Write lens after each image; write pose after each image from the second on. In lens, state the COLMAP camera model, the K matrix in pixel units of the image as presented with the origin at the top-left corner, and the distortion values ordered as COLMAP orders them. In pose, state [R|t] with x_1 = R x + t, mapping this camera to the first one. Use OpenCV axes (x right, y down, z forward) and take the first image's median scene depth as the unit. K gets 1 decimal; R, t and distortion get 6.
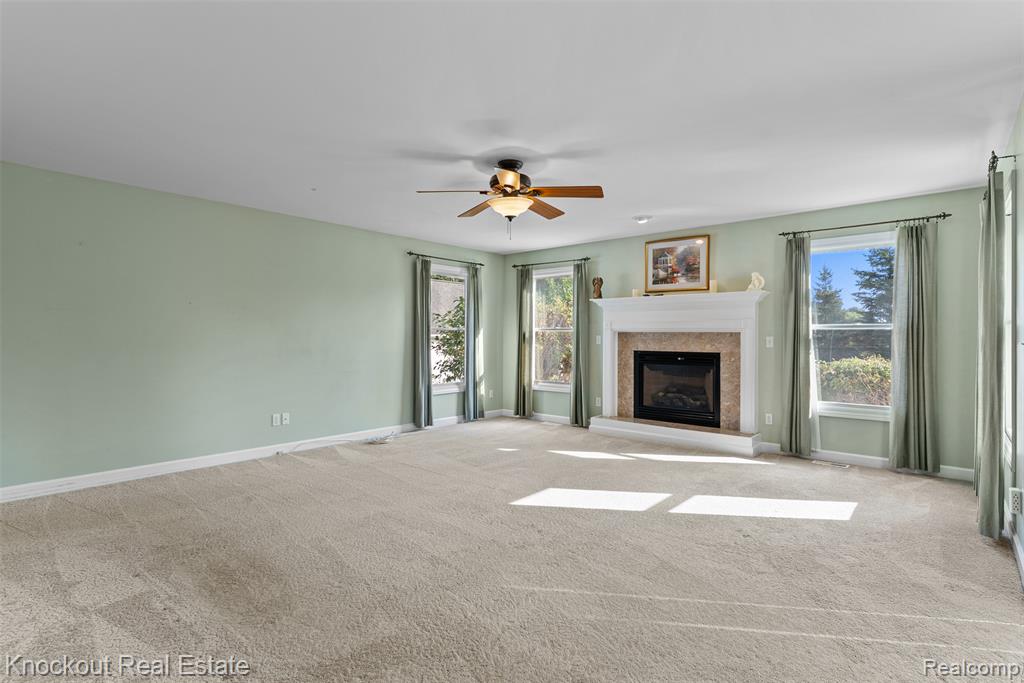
lens RADIAL K [[510.4, 0, 507.6], [0, 510.4, 331.5], [0, 0, 1]] dist [-0.000760, 0.002189]
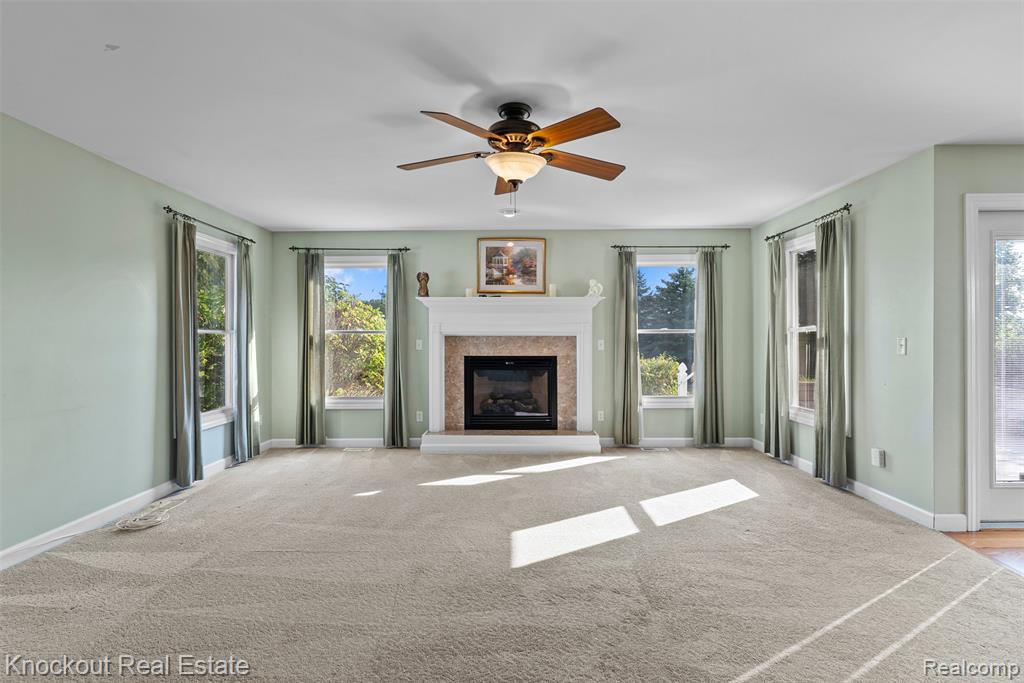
lens RADIAL K [[510.4, 0, 511.9], [0, 510.4, 337.6], [0, 0, 1]] dist [-0.000760, 0.002189]
pose [[0.754712, -0.003679, 0.656046, -0.295256], [-0.001194, 0.999975, 0.006981, -0.001763], [-0.656056, -0.006052, 0.754688, 0.267281]]
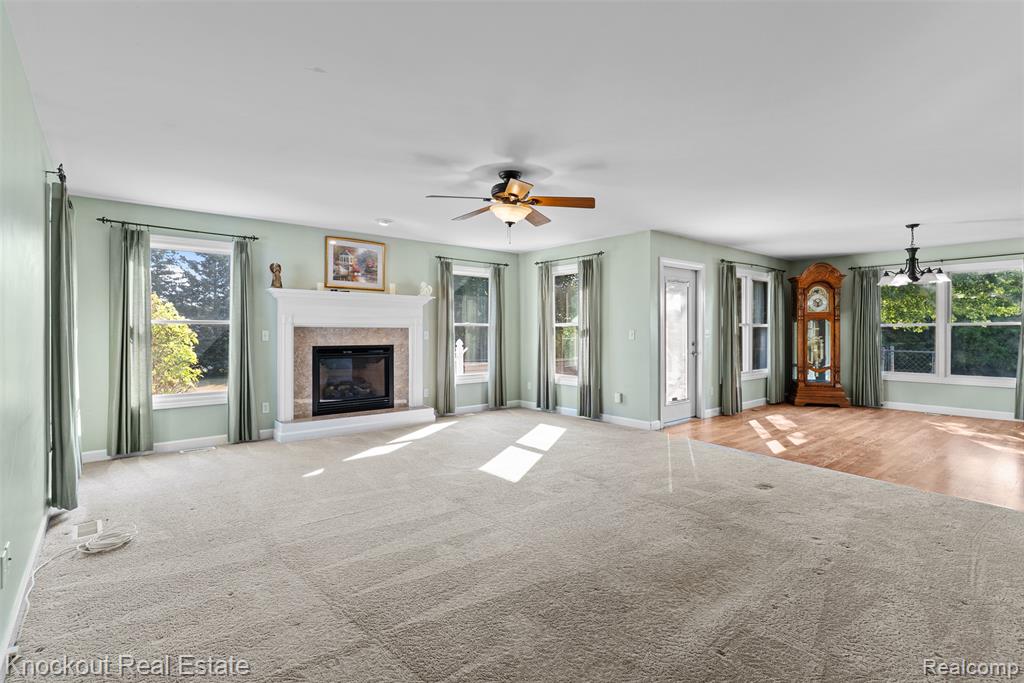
lens RADIAL K [[492.5, 0, 513.8], [0, 492.5, 327.0], [0, 0, 1]] dist [0.003709, -0.000129]
pose [[0.151360, 0.005767, 0.988462, -0.631002], [-0.008465, 0.999954, -0.004538, 0.002538], [-0.988442, -0.007680, 0.151402, 0.504622]]
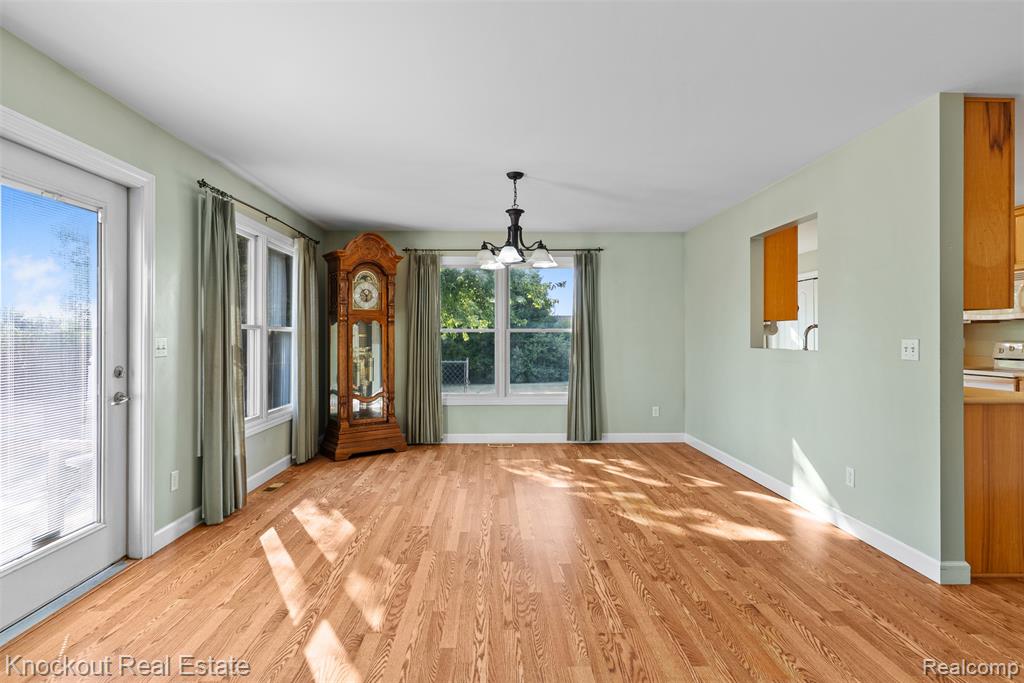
lens RADIAL K [[510.4, 0, 501.3], [0, 510.4, 344.1], [0, 0, 1]] dist [-0.000760, 0.002189]
pose [[-0.669425, -0.013798, 0.742751, -0.028536], [-0.010559, 0.999903, 0.009059, -0.000779], [-0.742804, -0.001778, -0.669506, 0.322684]]
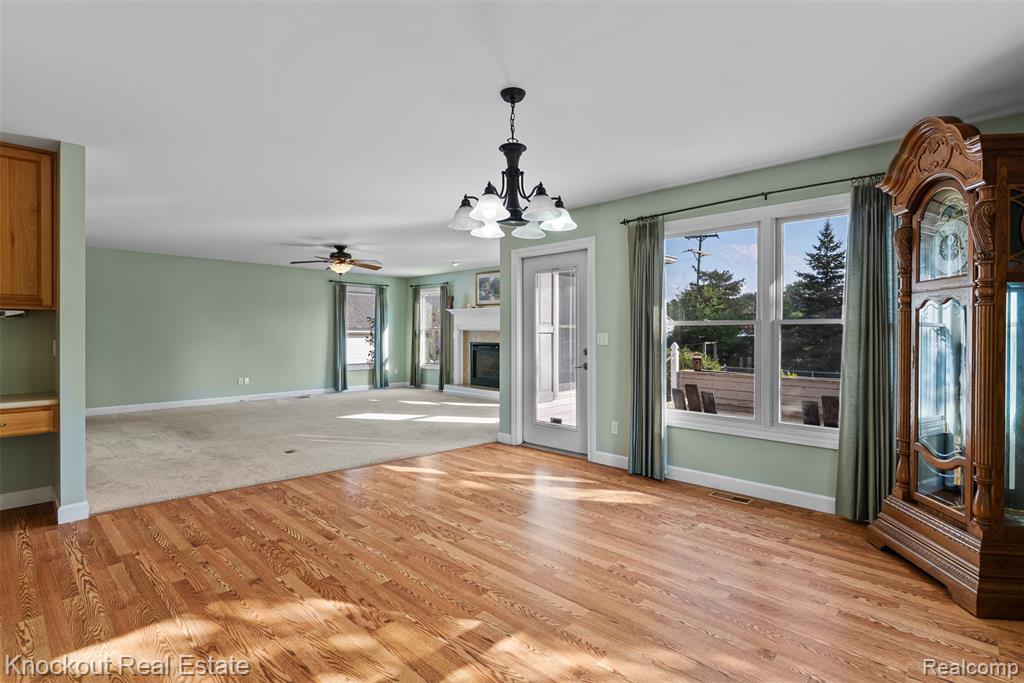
lens RADIAL K [[492.5, 0, 510.0], [0, 492.5, 333.6], [0, 0, 1]] dist [0.003709, -0.000129]
pose [[0.999147, -0.001383, -0.041275, 0.447640], [0.001861, 0.999932, 0.011554, -0.006430], [0.041257, -0.011621, 0.999081, -0.533547]]
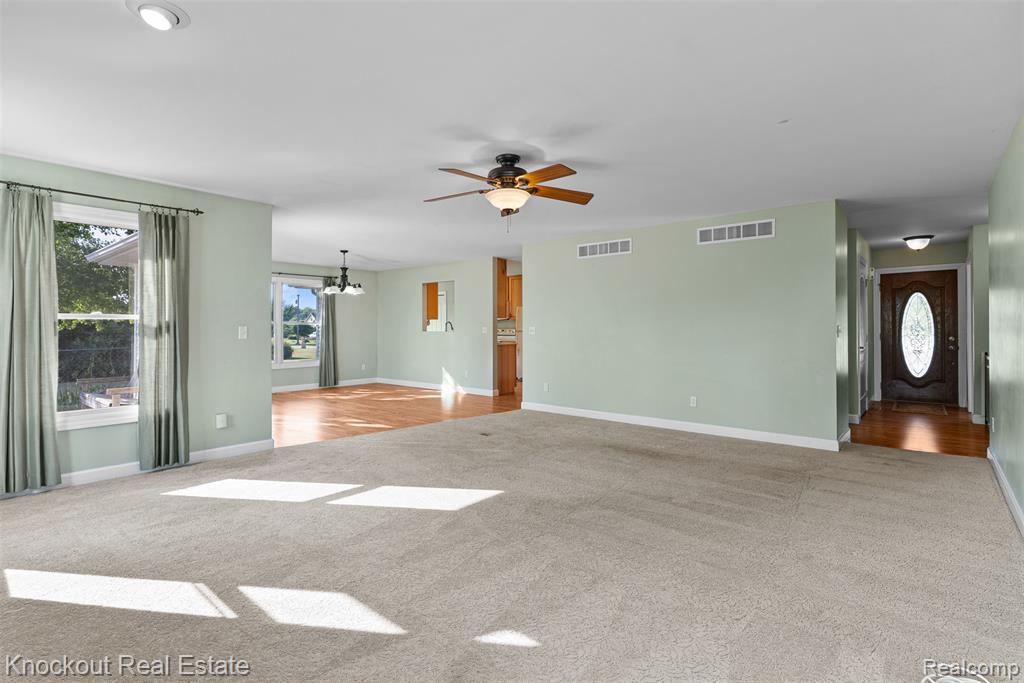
lens RADIAL K [[492.5, 0, 506.5], [0, 492.5, 332.0], [0, 0, 1]] dist [0.003709, -0.000129]
pose [[-0.999987, -0.002033, -0.004781, 0.007633], [-0.002036, 0.999998, 0.000623, 0.008406], [0.004780, 0.000633, -0.999988, 1.200739]]
